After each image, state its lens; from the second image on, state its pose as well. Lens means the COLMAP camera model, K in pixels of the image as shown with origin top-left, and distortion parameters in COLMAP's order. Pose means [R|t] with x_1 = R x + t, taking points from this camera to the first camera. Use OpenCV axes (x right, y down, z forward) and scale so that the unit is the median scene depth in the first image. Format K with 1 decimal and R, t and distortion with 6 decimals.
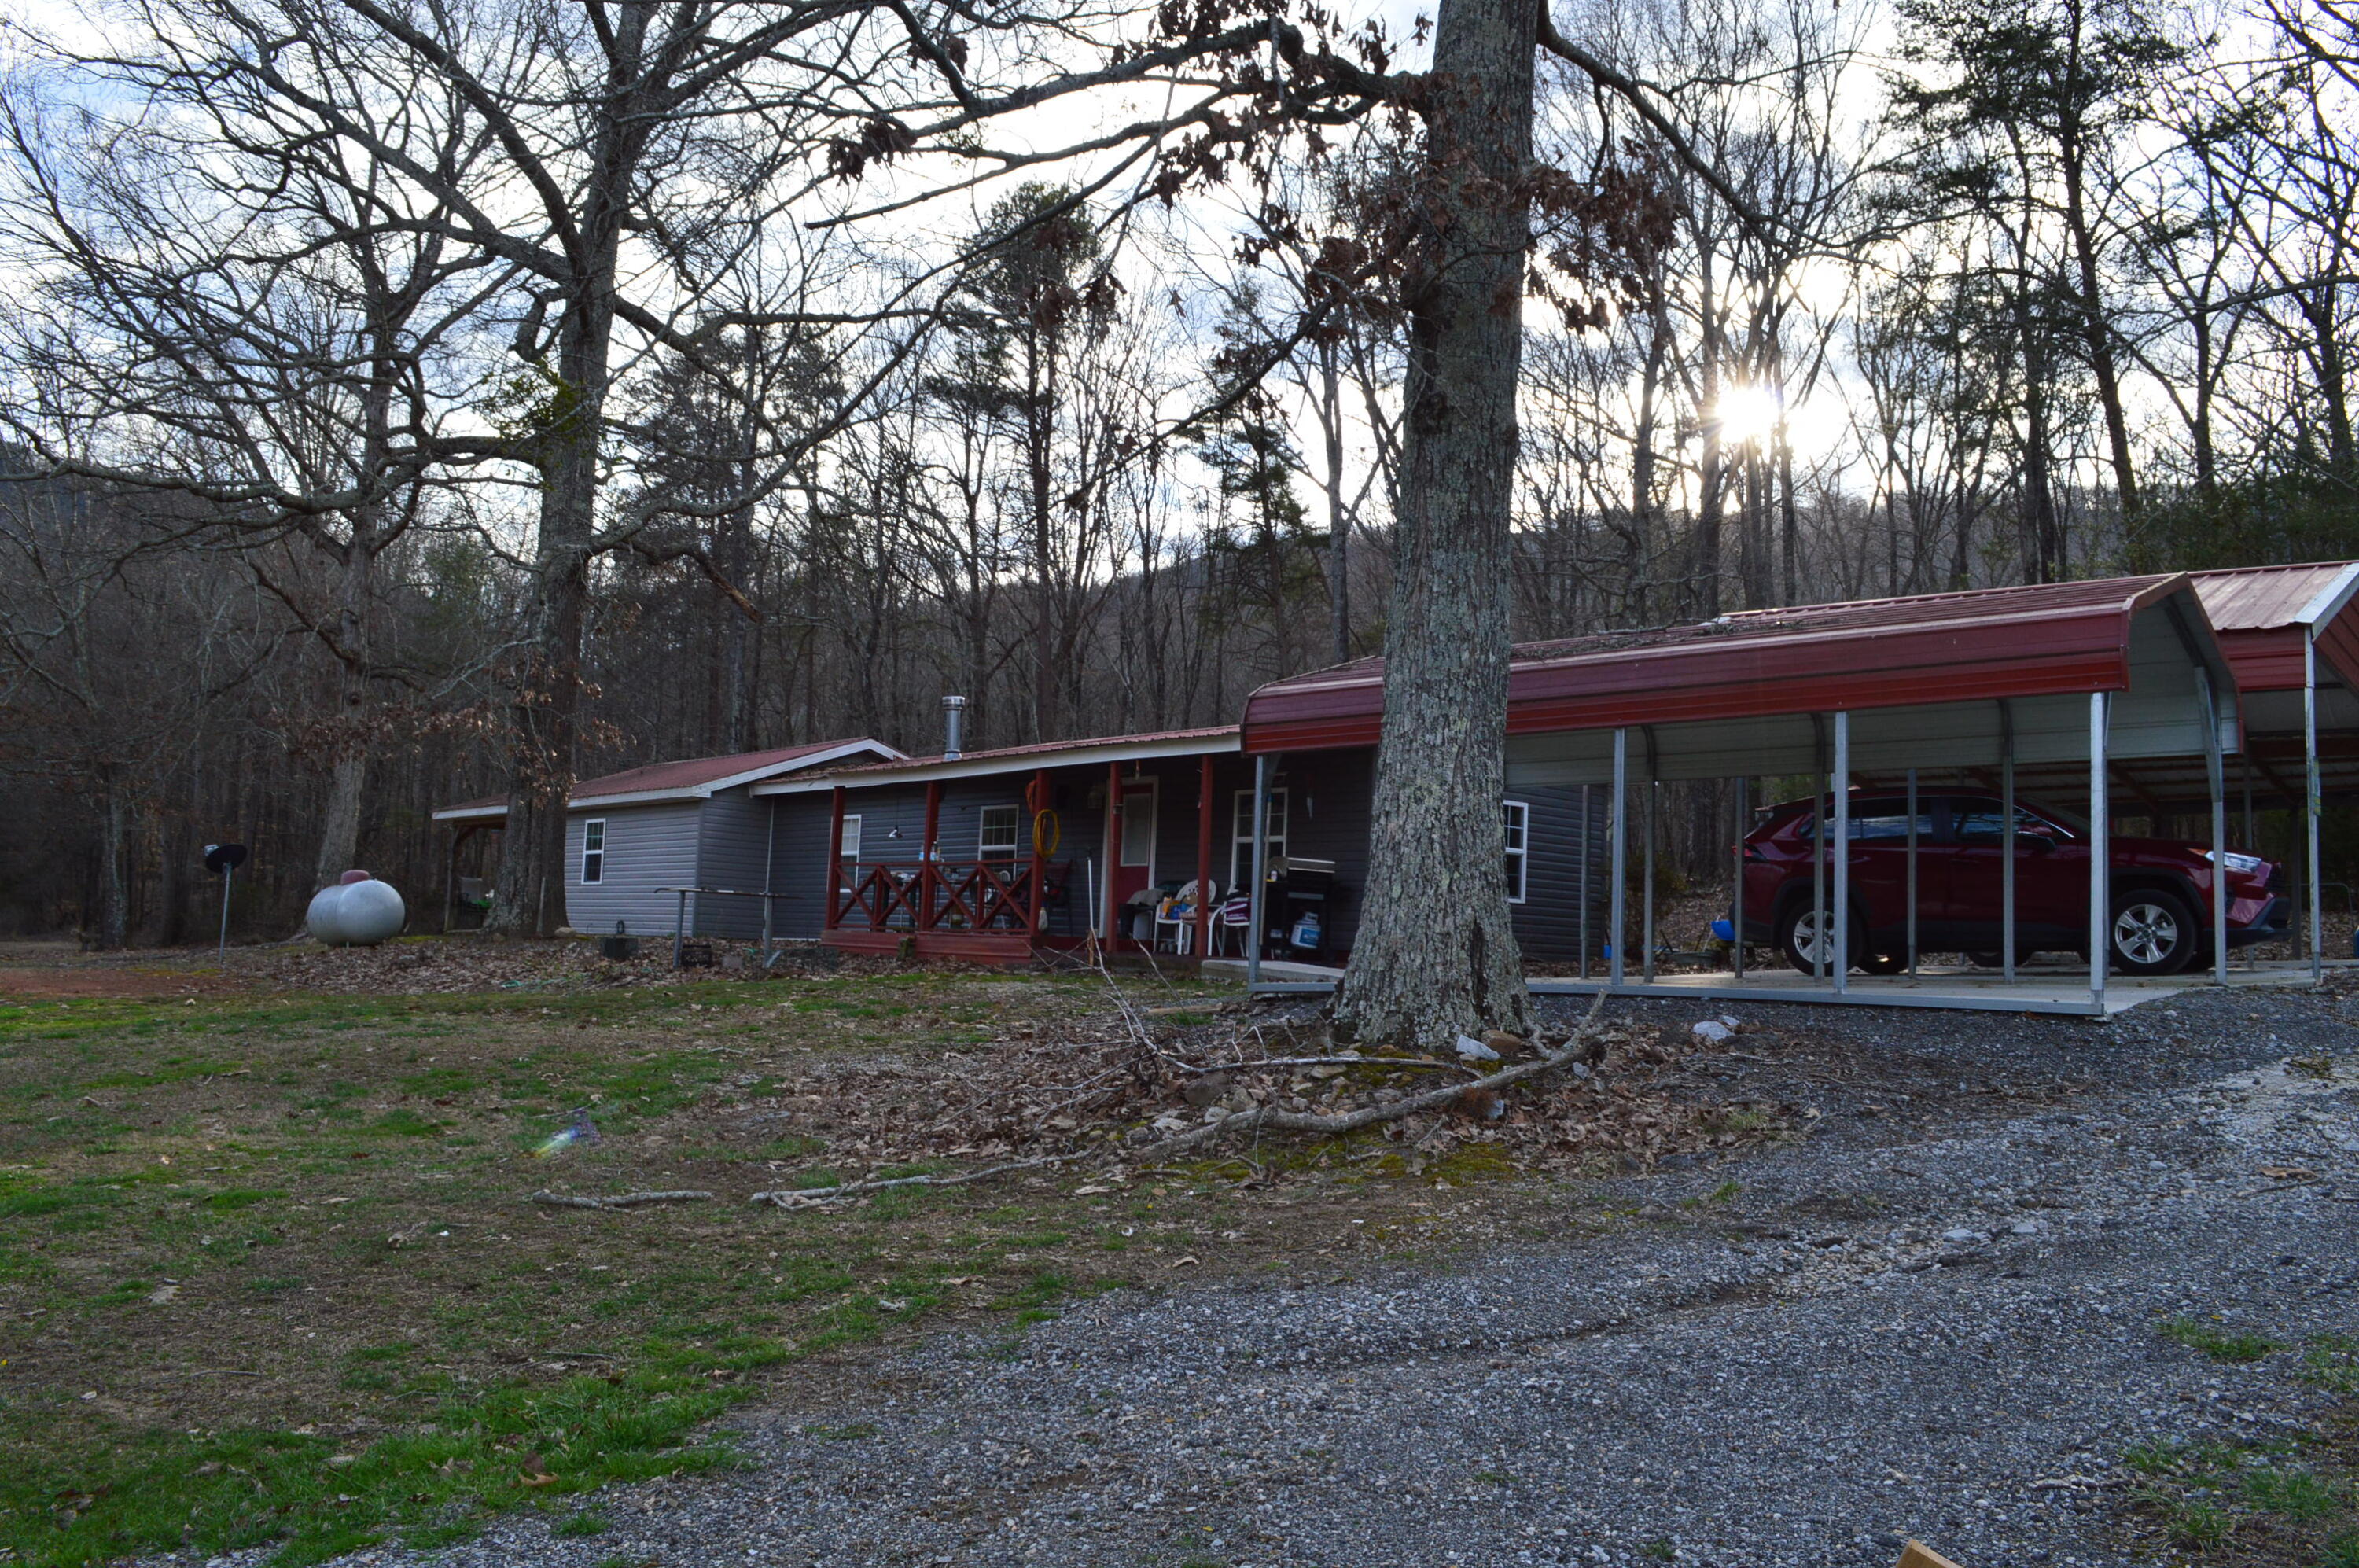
lens RADIAL K [[1886.2, 0, 1187.1], [0, 1886.2, 767.8], [0, 0, 1]] dist [-0.077527, -0.004303]
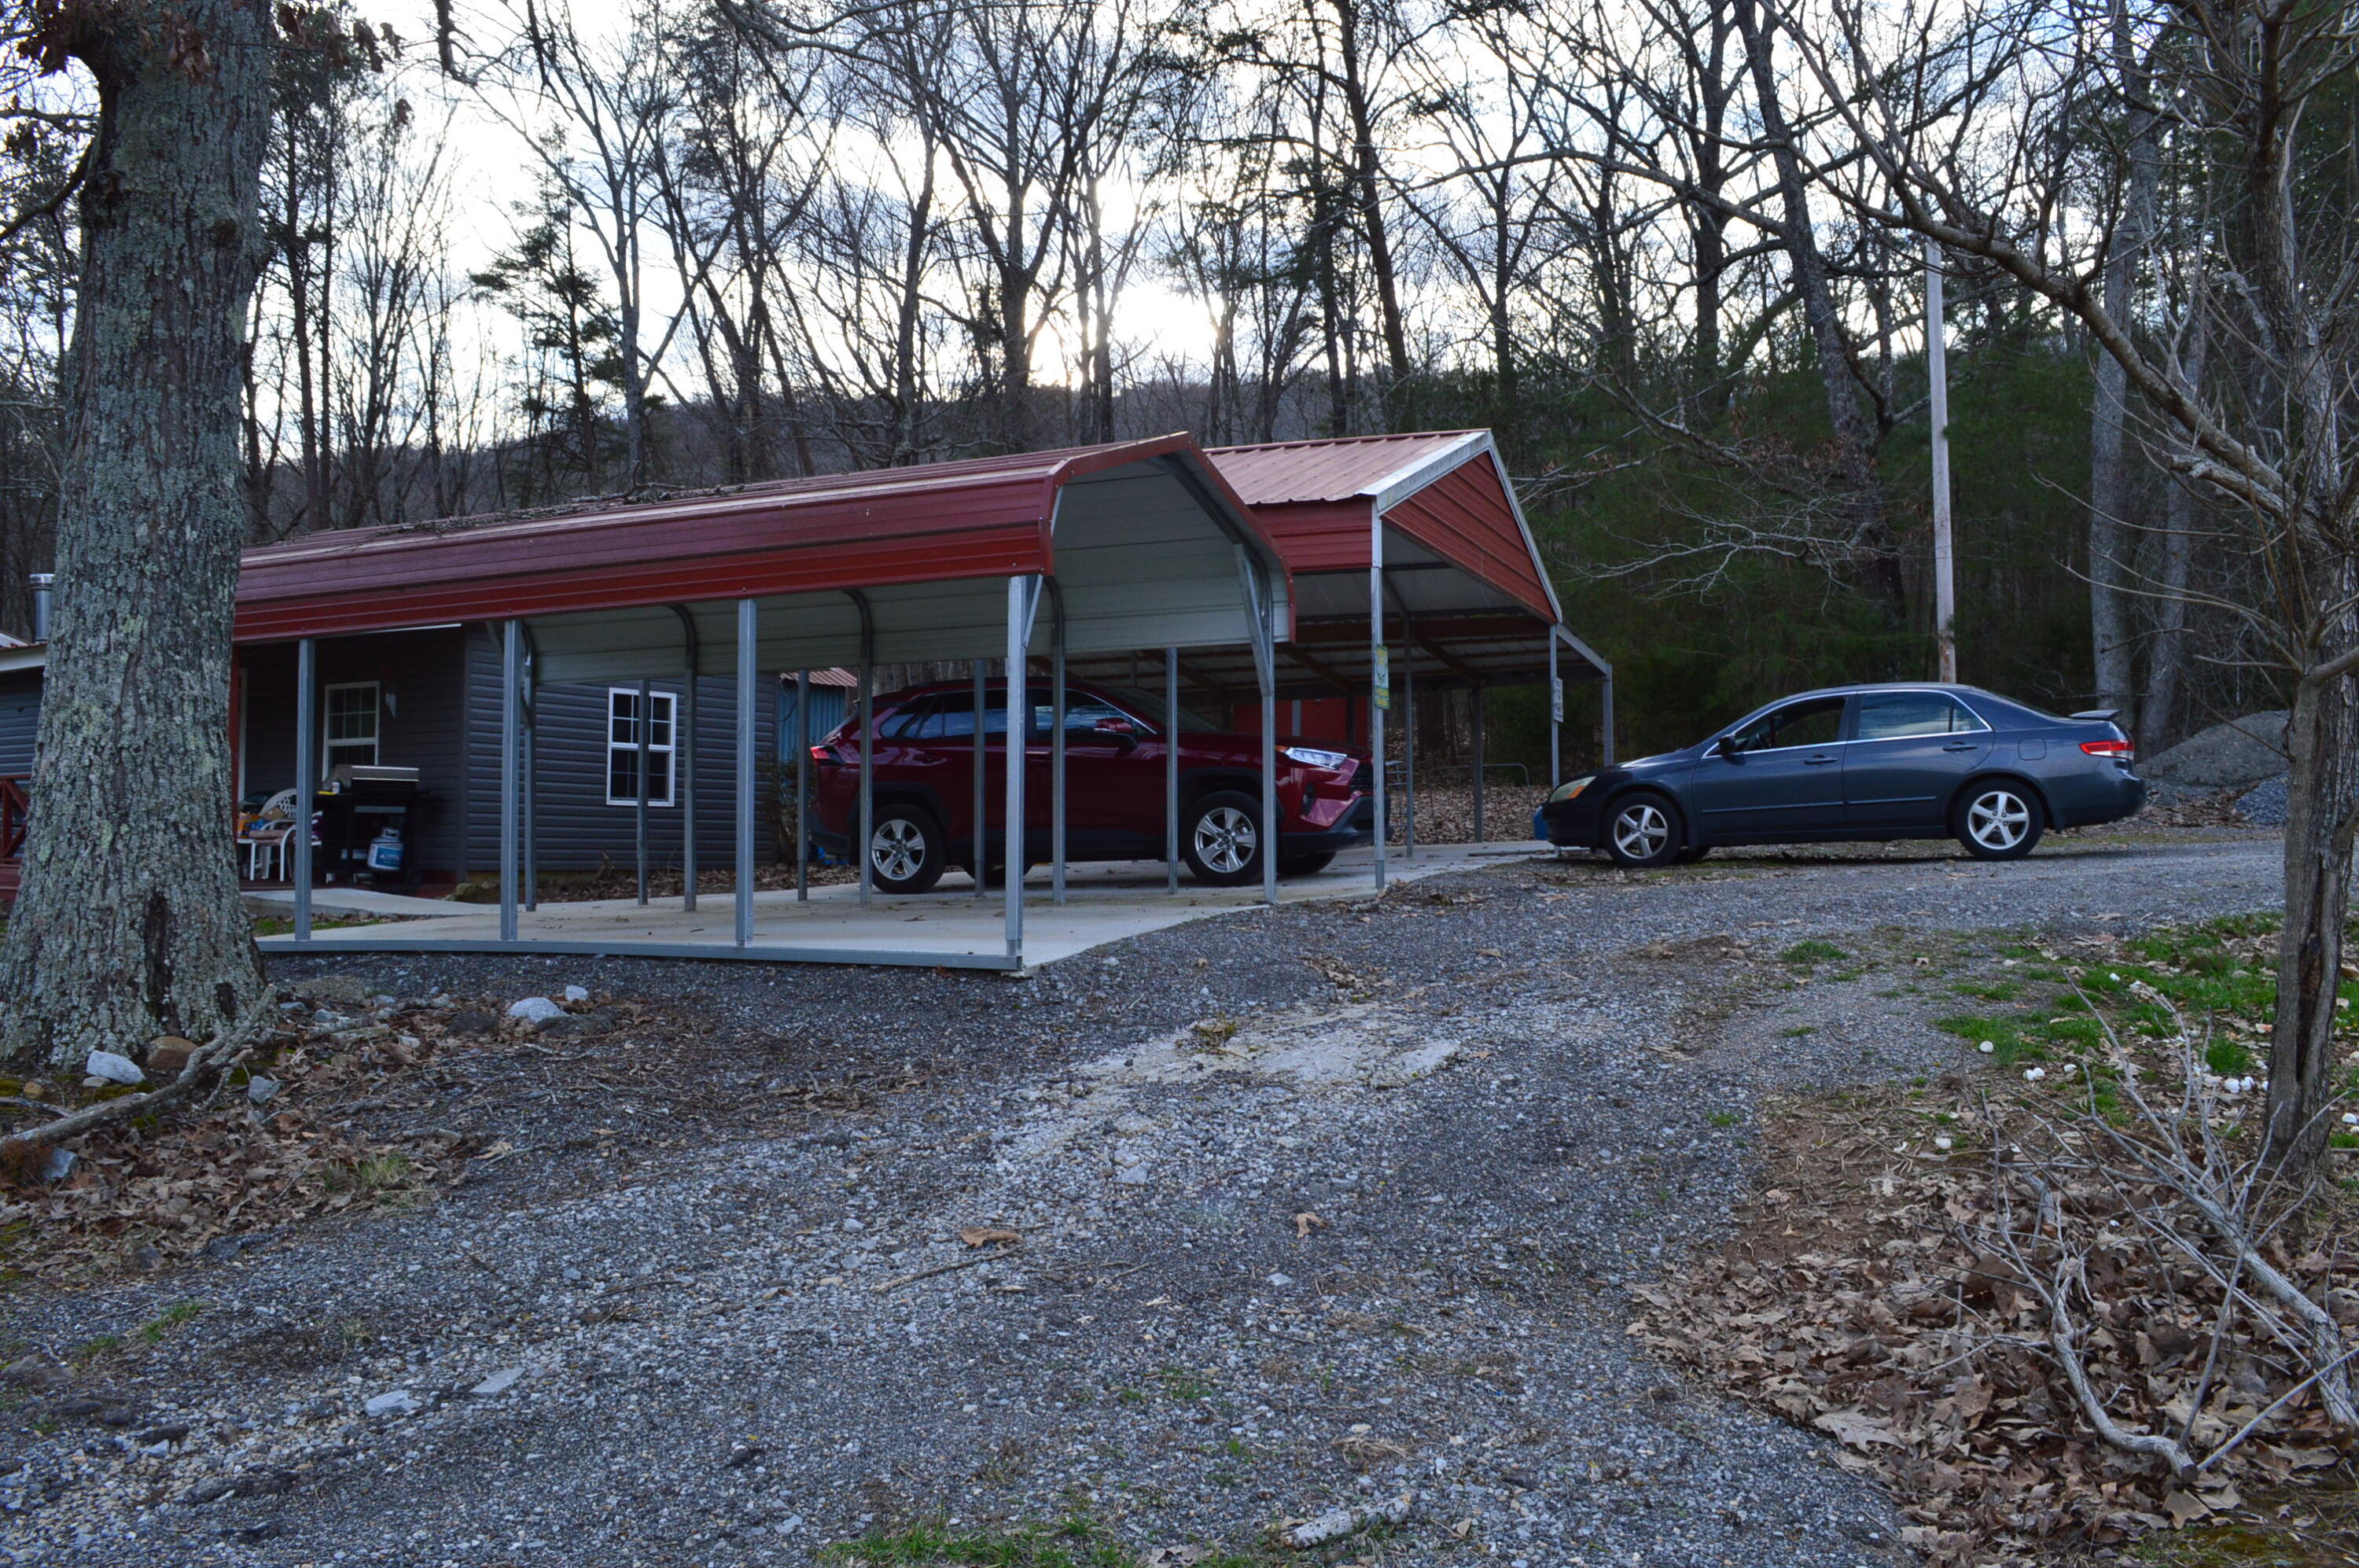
lens RADIAL K [[1886.2, 0, 1187.1], [0, 1886.2, 767.8], [0, 0, 1]] dist [-0.077527, -0.004303]
pose [[0.952291, -0.027231, 0.303974, 0.213146], [0.006366, 0.997567, 0.069421, -0.009512], [-0.305125, -0.064174, 0.950148, 0.124063]]
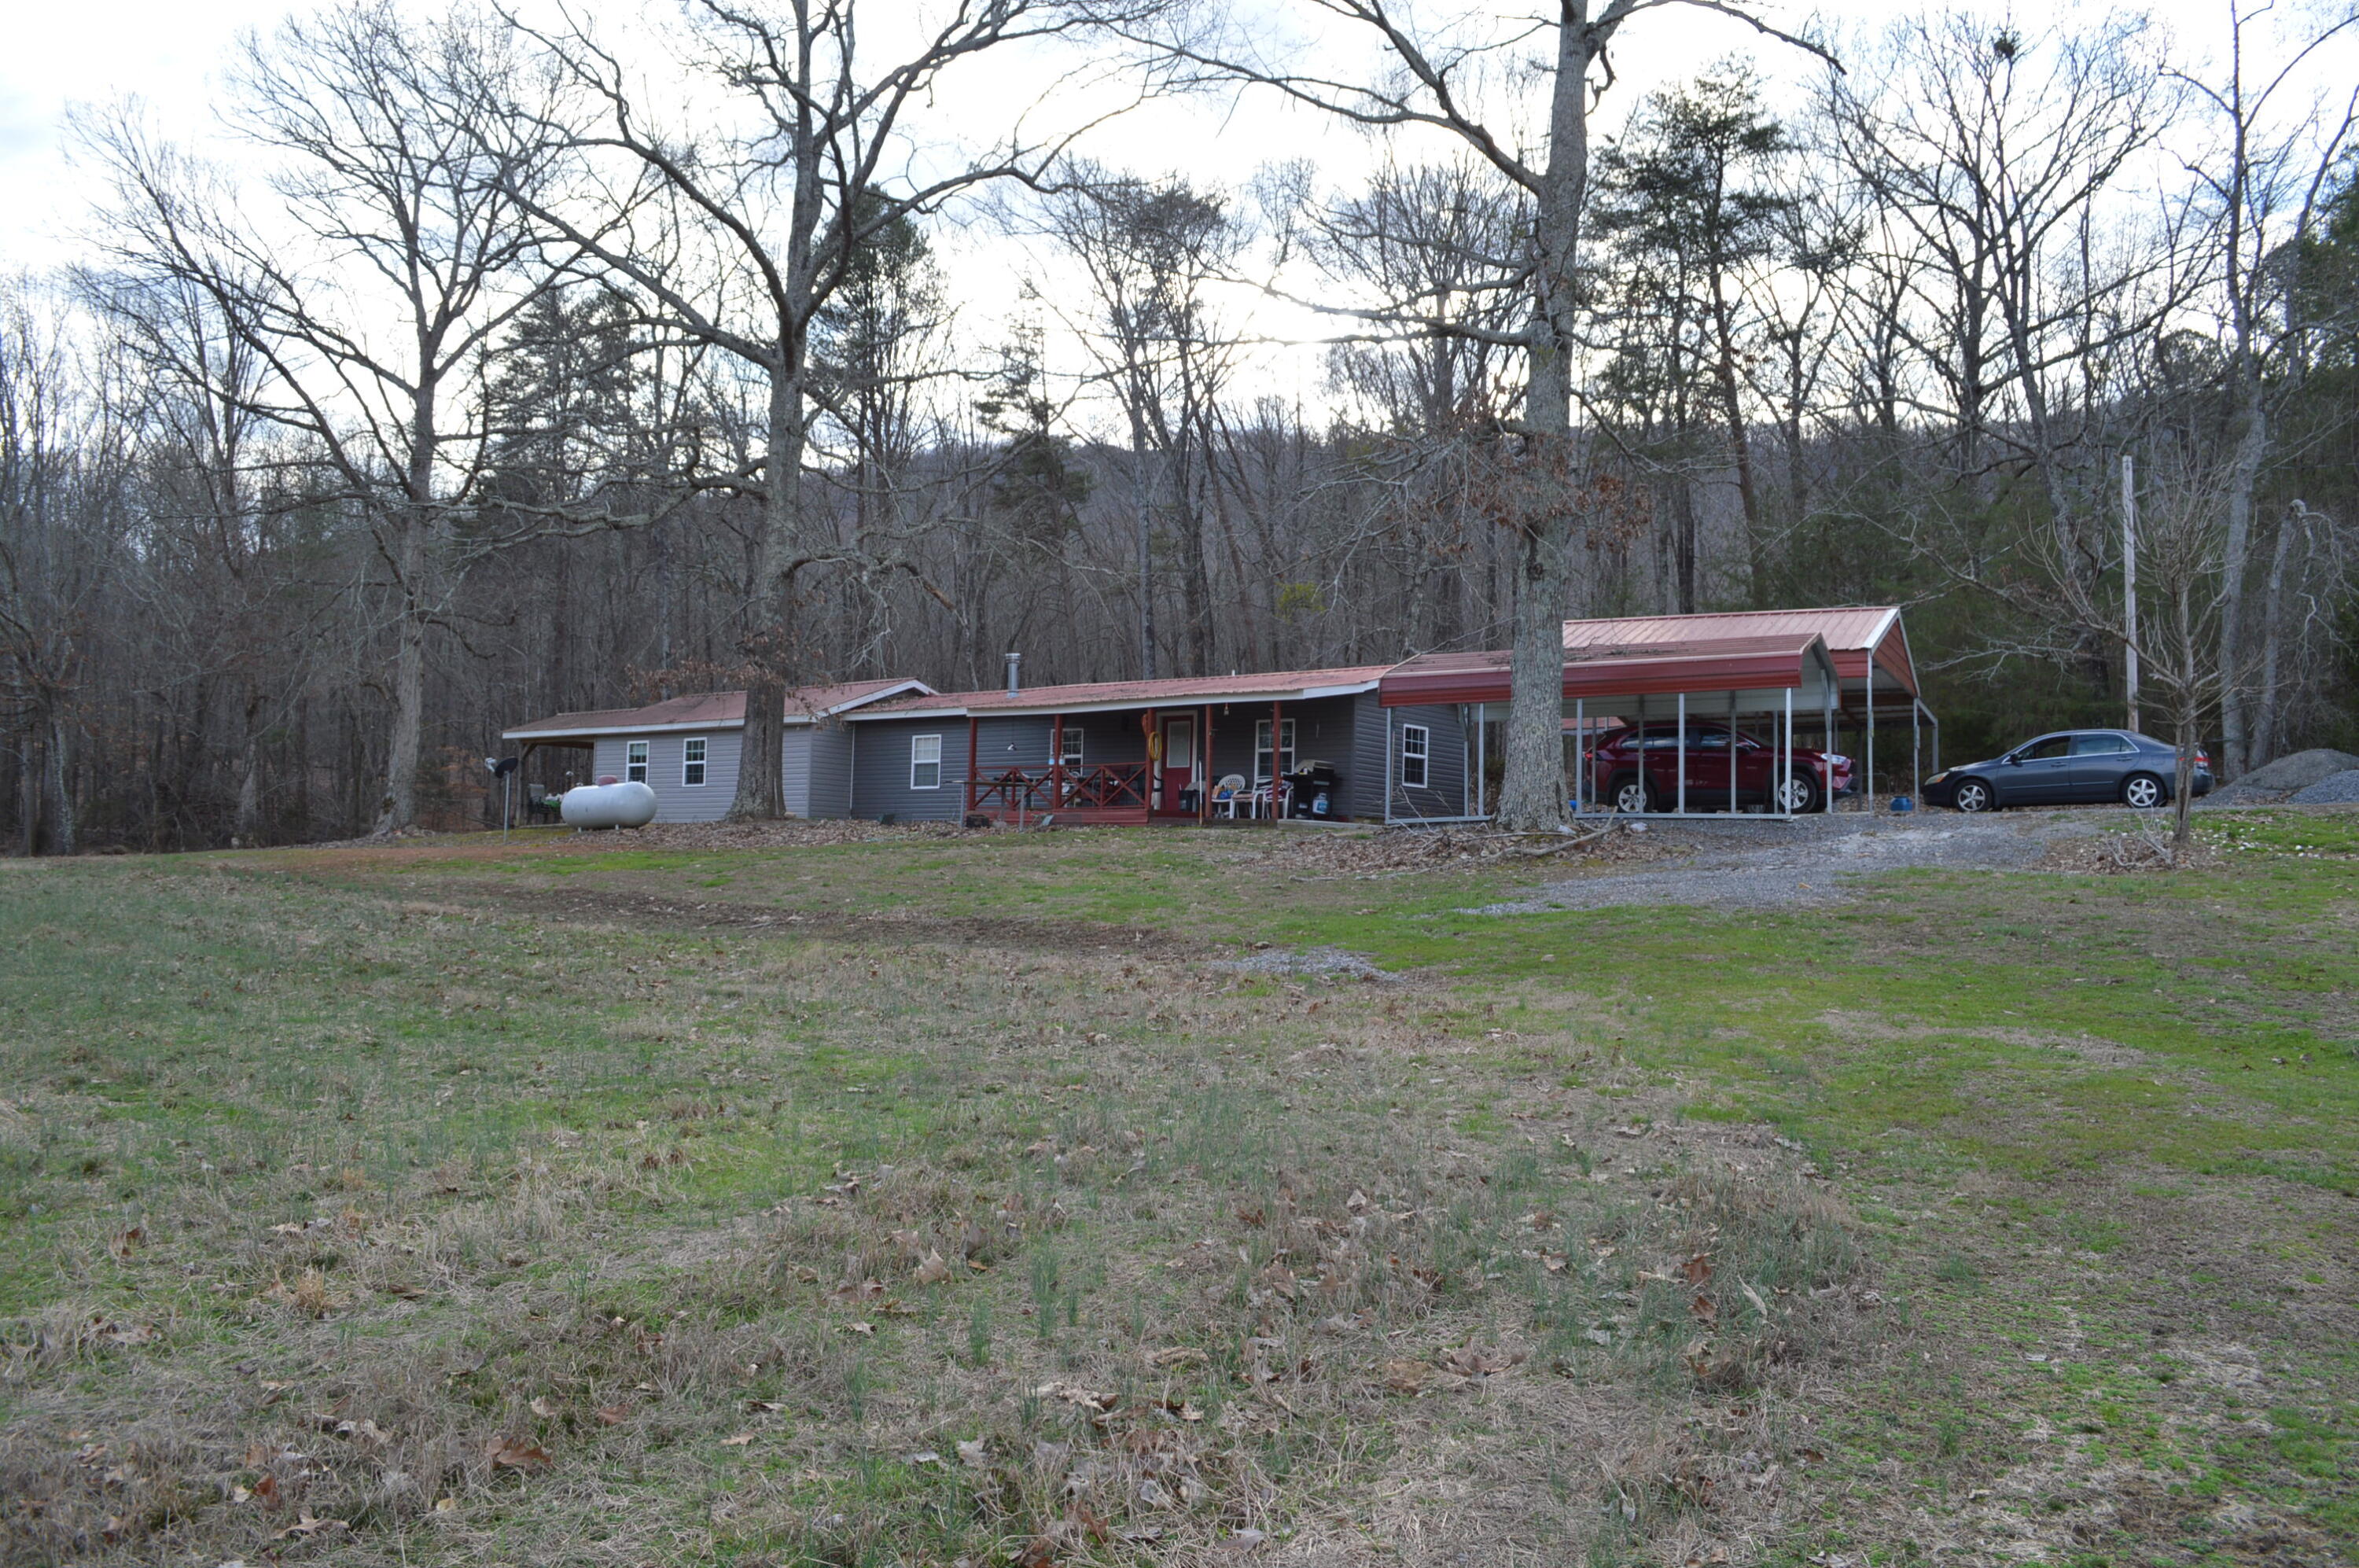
lens RADIAL K [[1901.3, 0, 1181.9], [0, 1901.3, 761.8], [0, 0, 1]] dist [-0.078556, 0.014418]
pose [[0.979250, -0.004742, 0.202601, -0.560292], [-0.003926, 0.999095, 0.042359, -0.032166], [-0.202618, -0.042276, 0.978345, -0.898069]]
